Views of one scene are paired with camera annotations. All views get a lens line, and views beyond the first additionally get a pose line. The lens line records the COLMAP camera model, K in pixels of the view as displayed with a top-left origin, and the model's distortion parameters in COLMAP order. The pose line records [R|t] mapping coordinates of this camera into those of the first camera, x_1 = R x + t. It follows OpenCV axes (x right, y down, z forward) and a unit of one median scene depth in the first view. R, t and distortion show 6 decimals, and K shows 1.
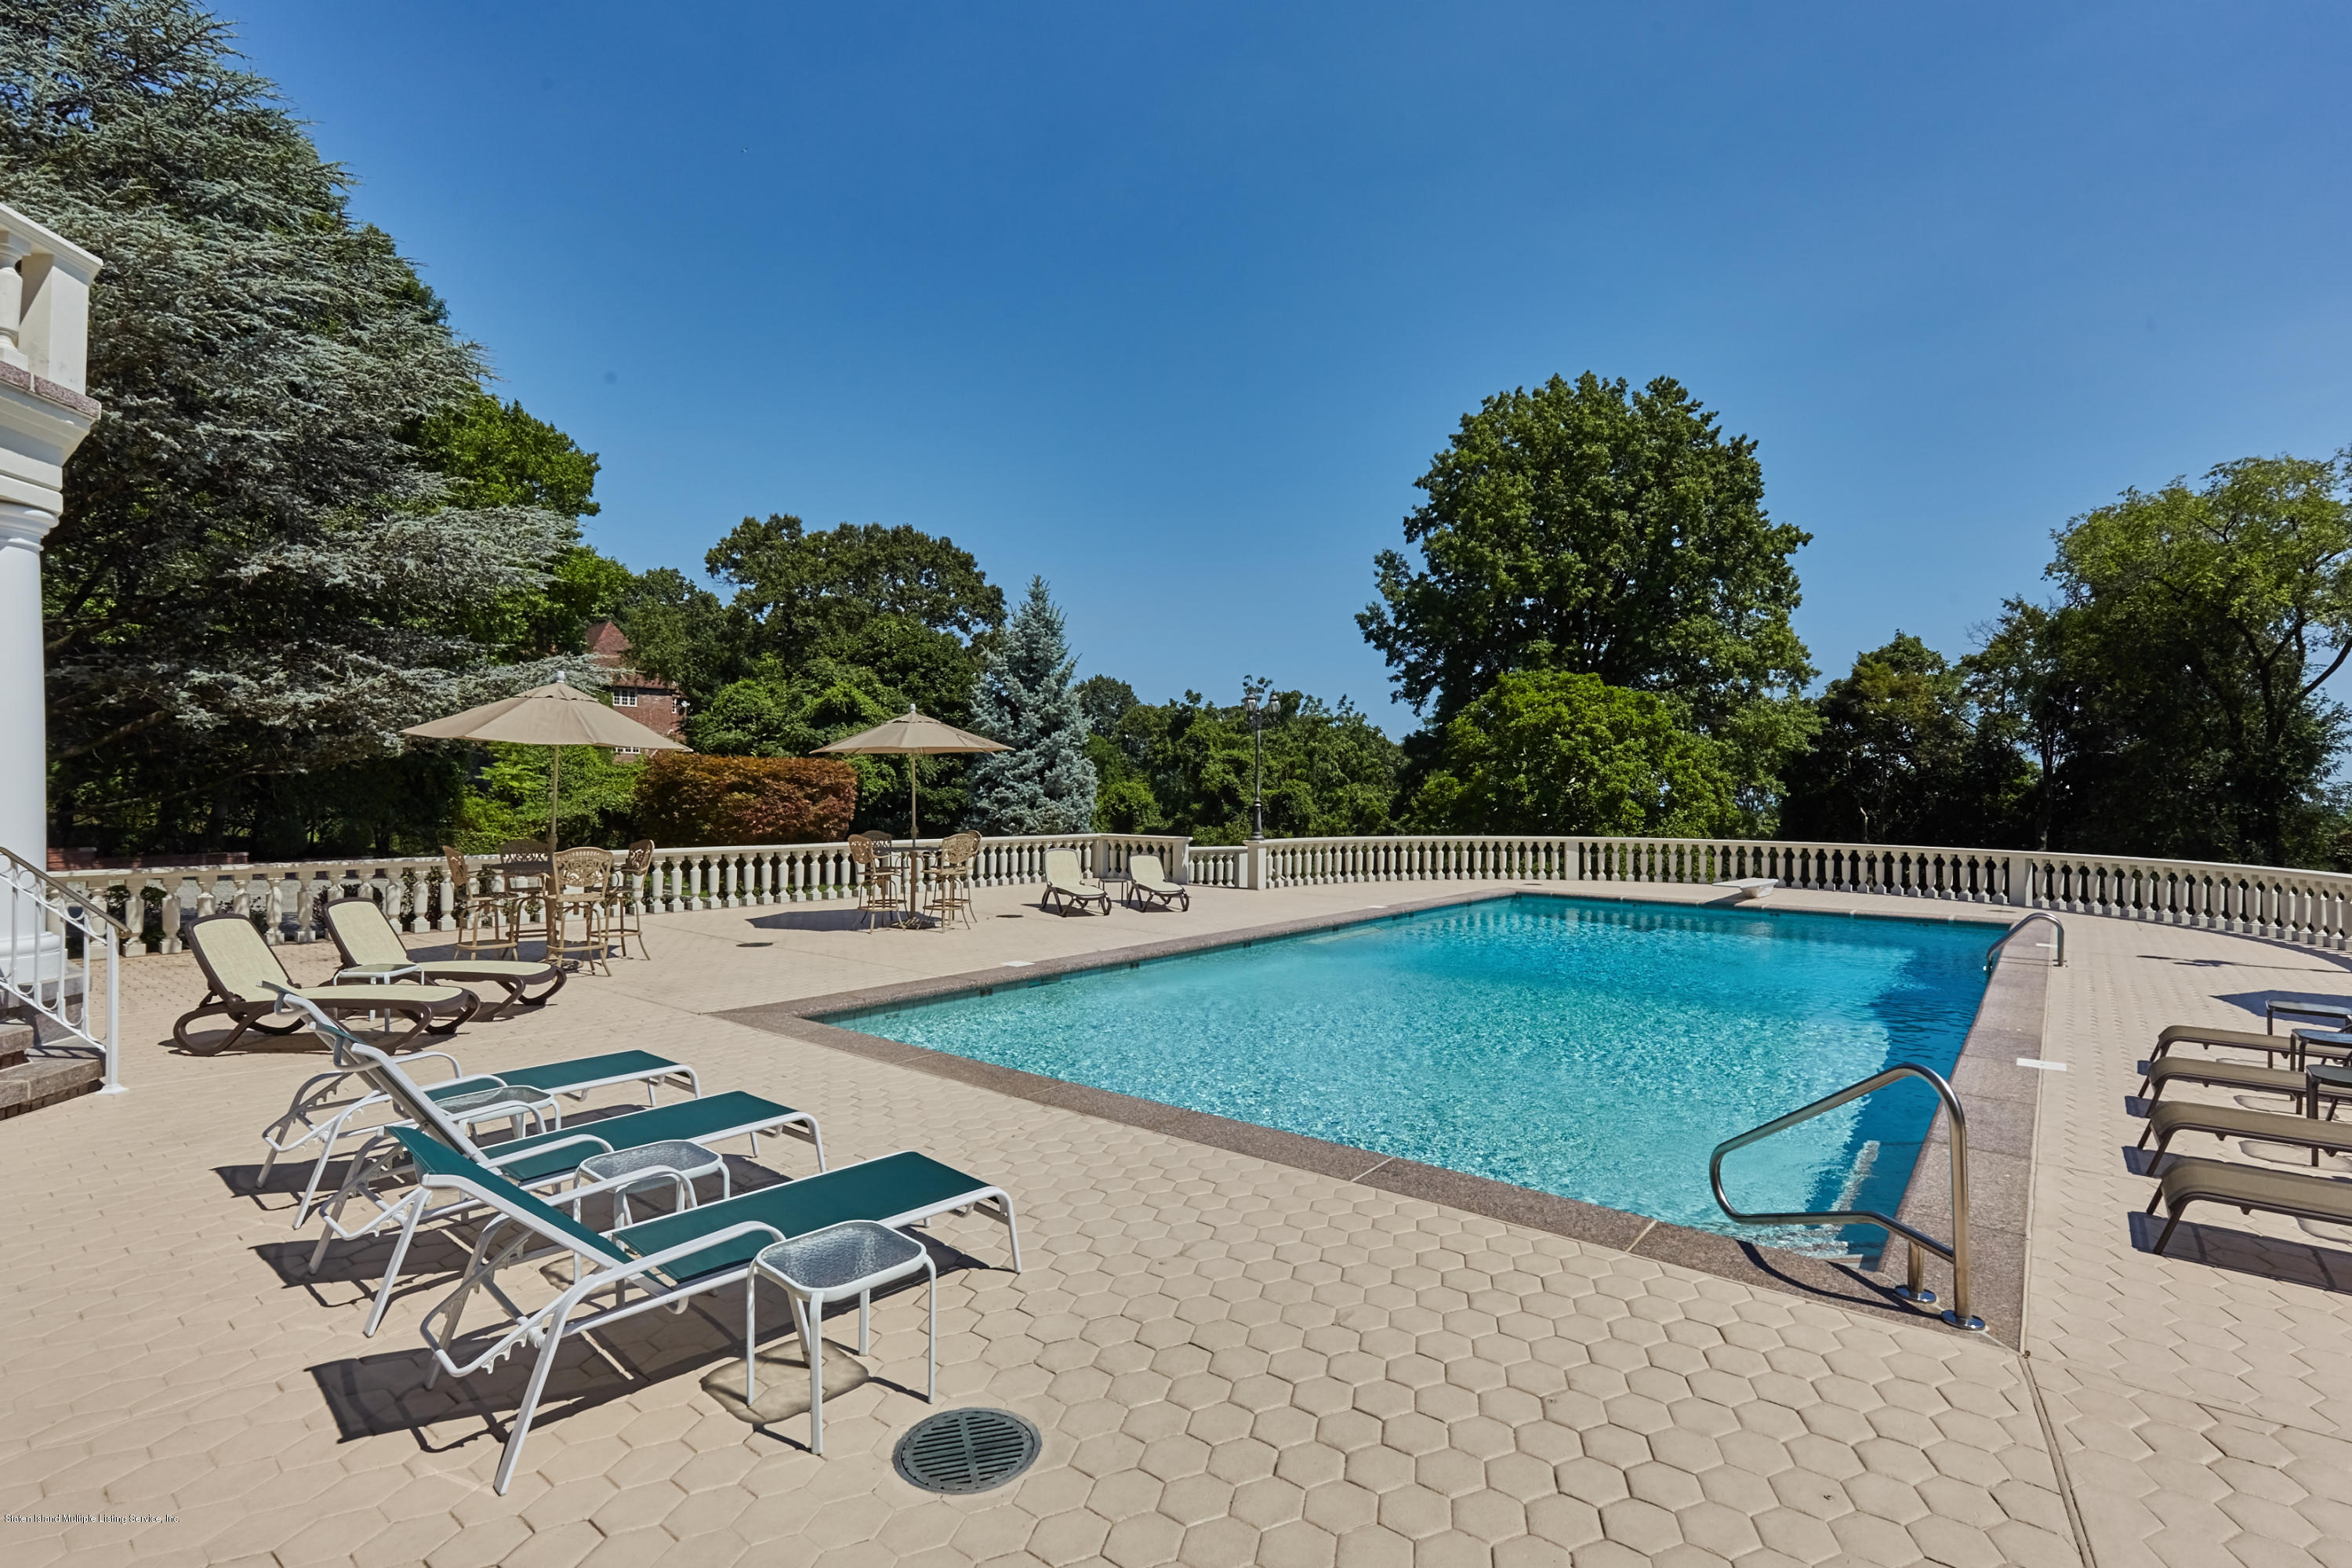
lens RADIAL K [[1107.1, 0, 1158.9], [0, 1107.1, 786.1], [0, 0, 1]] dist [0.004242, -0.001343]
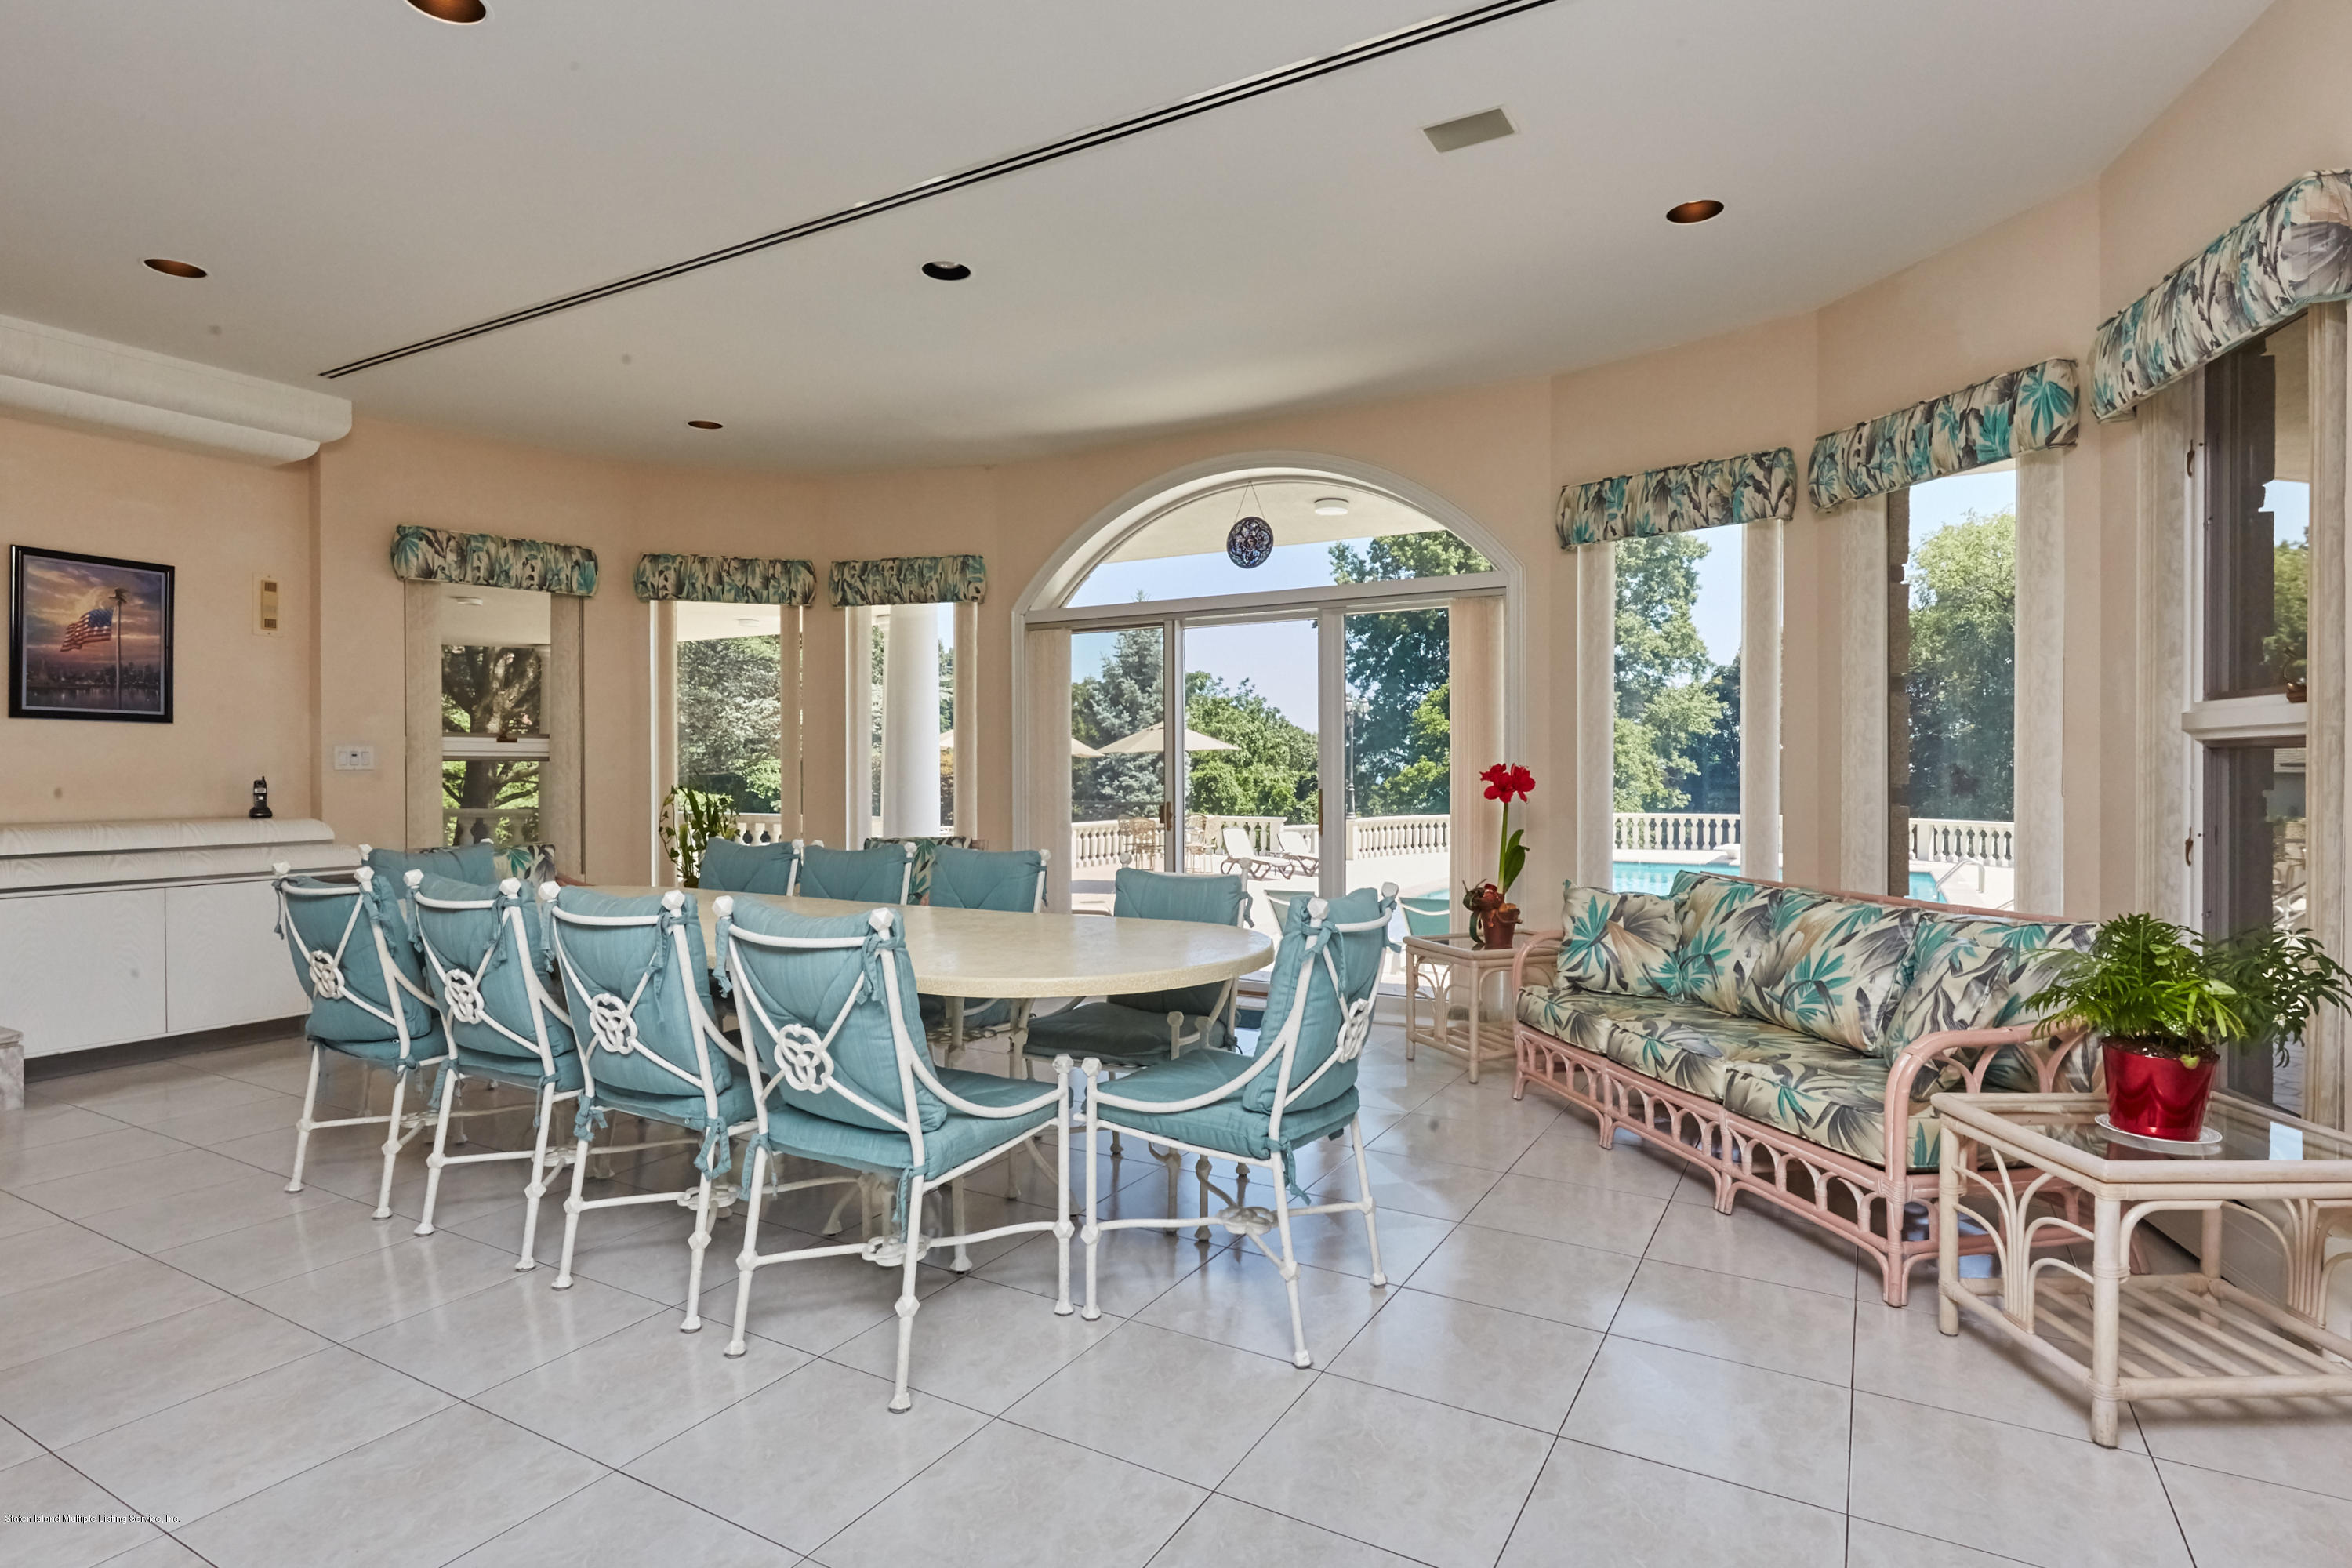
lens RADIAL K [[1221.5, 0, 1161.0], [0, 1221.5, 777.1], [0, 0, 1]] dist [-0.002597, -0.000380]
pose [[0.988036, -0.008610, 0.153985, -0.156162], [0.007075, 0.999920, 0.010511, -0.005867], [-0.154064, -0.009295, 0.988017, -0.133654]]
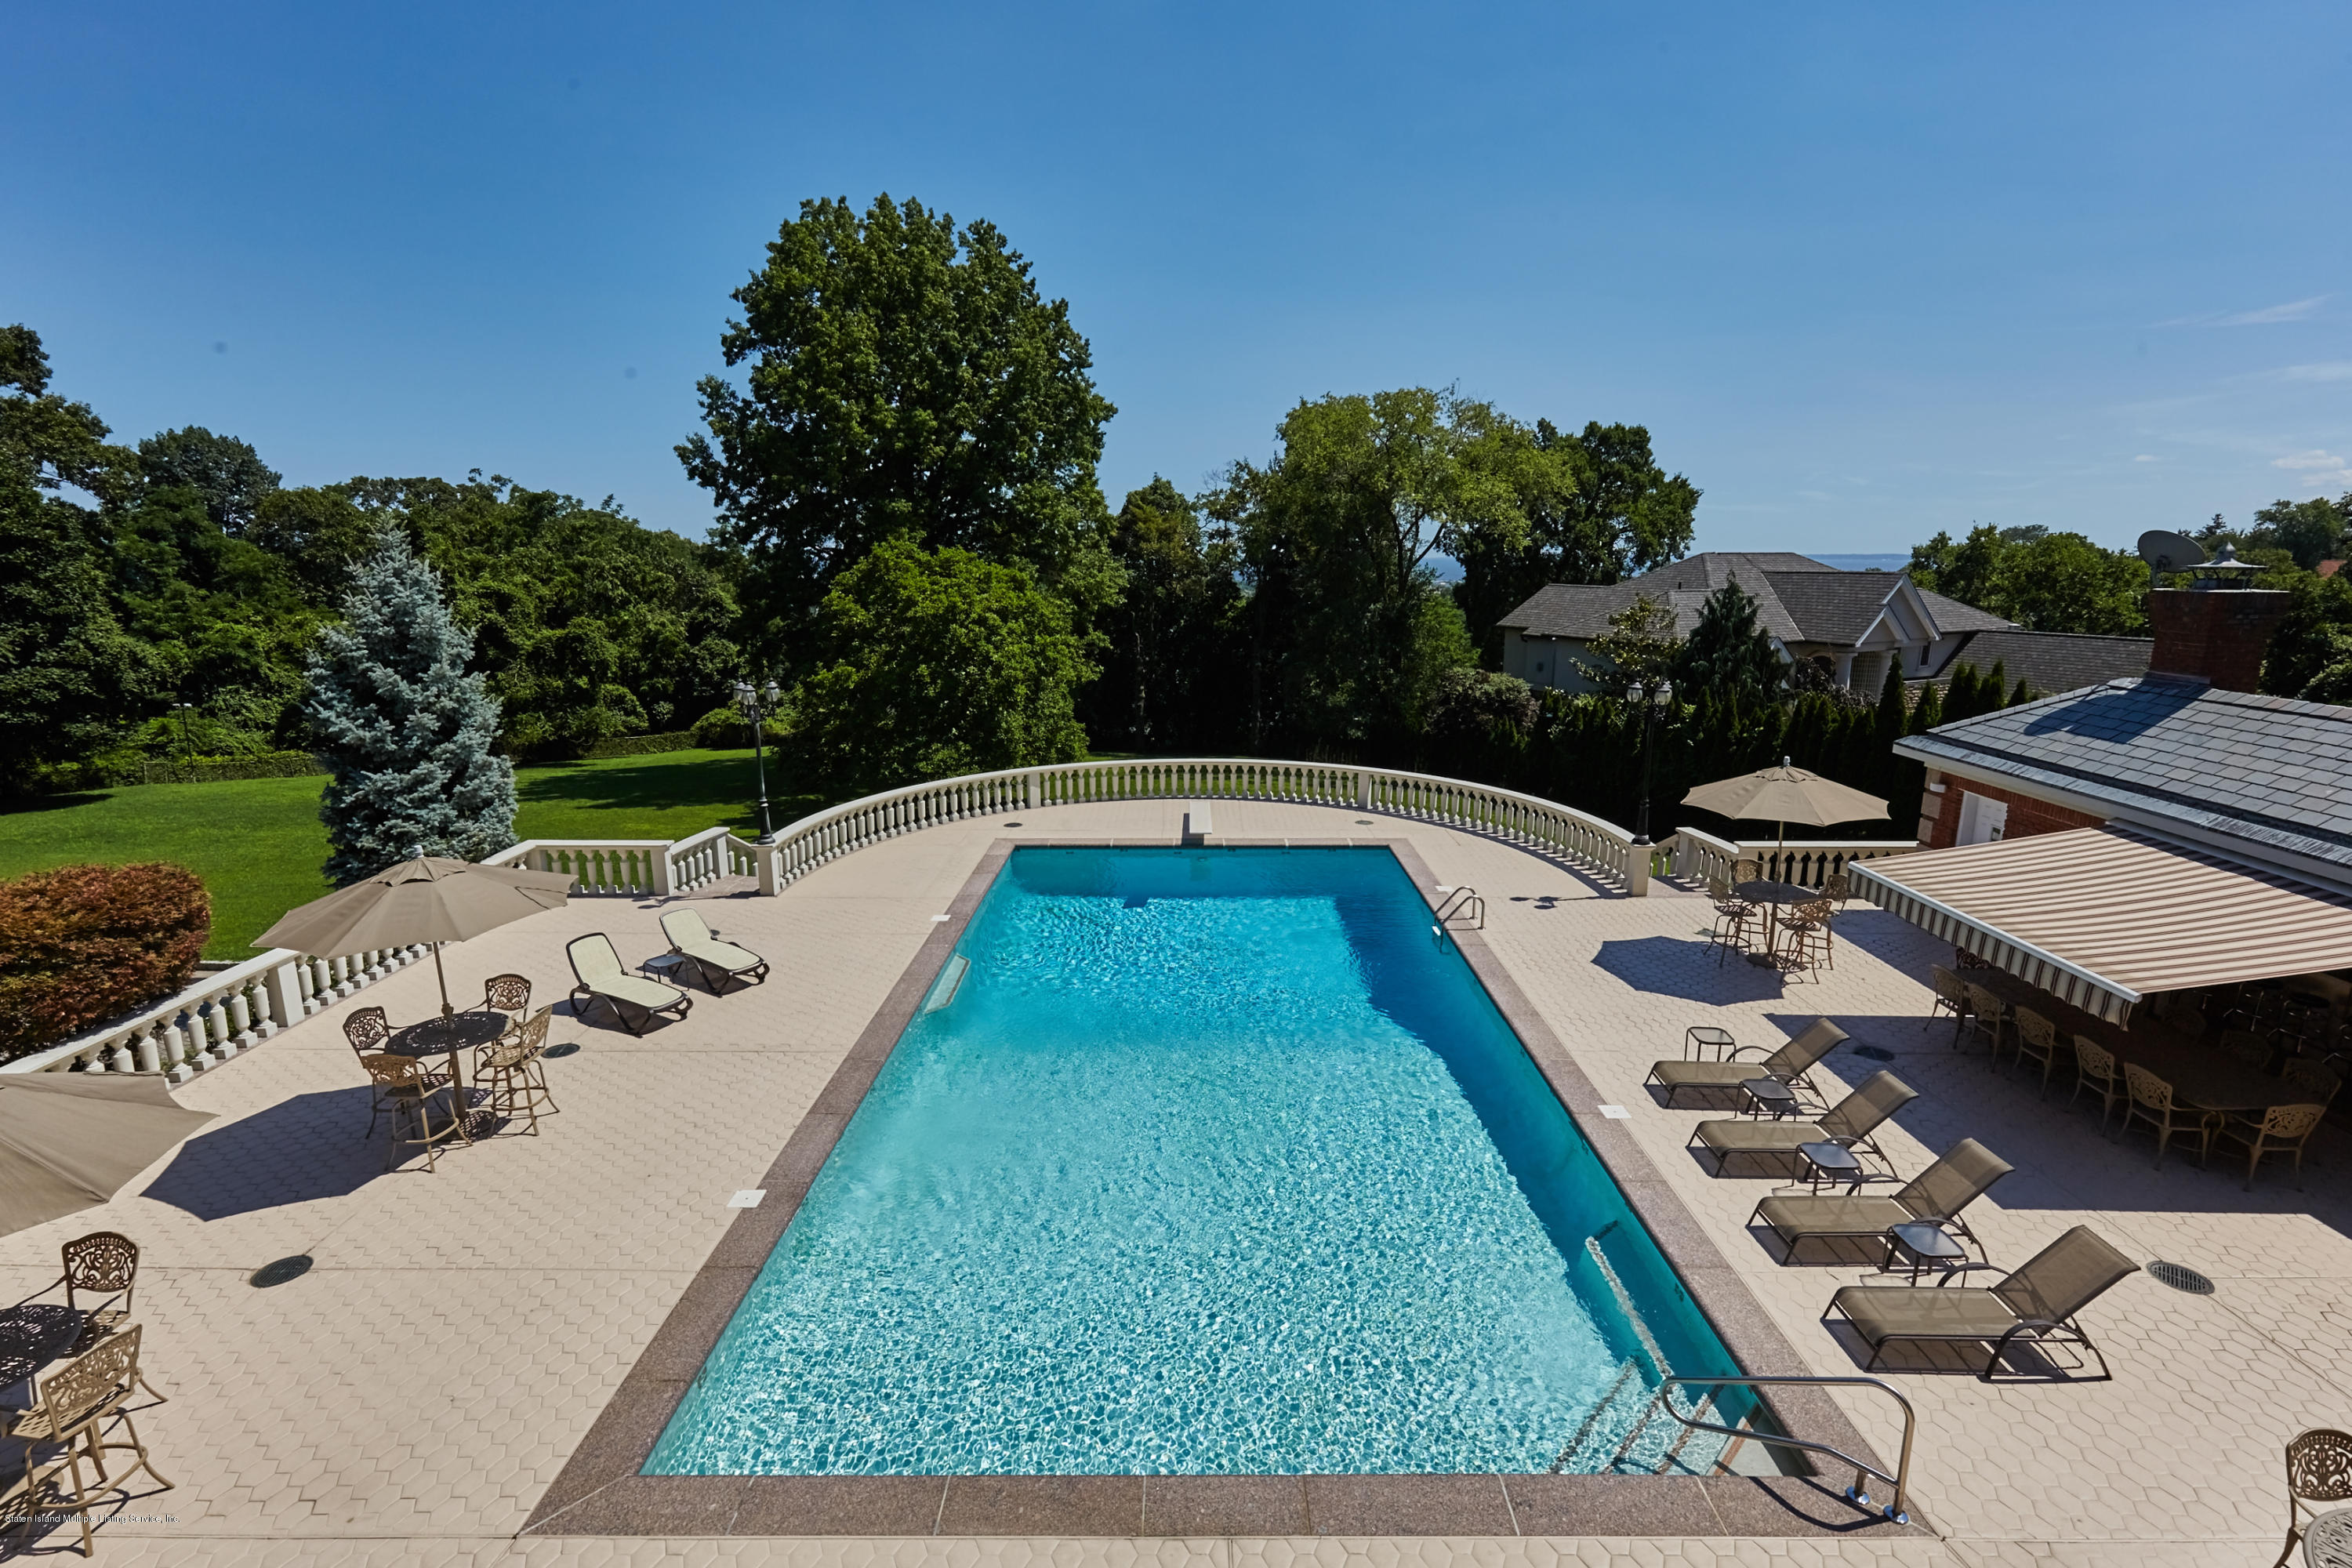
lens RADIAL K [[1107.1, 0, 1190.0], [0, 1107.1, 791.0], [0, 0, 1]] dist [0.004242, -0.001343]
pose [[0.775682, -0.141475, 0.615063, -0.095502], [0.005094, 0.975923, 0.218056, -0.092694], [-0.631103, -0.166009, 0.757726, 0.050596]]
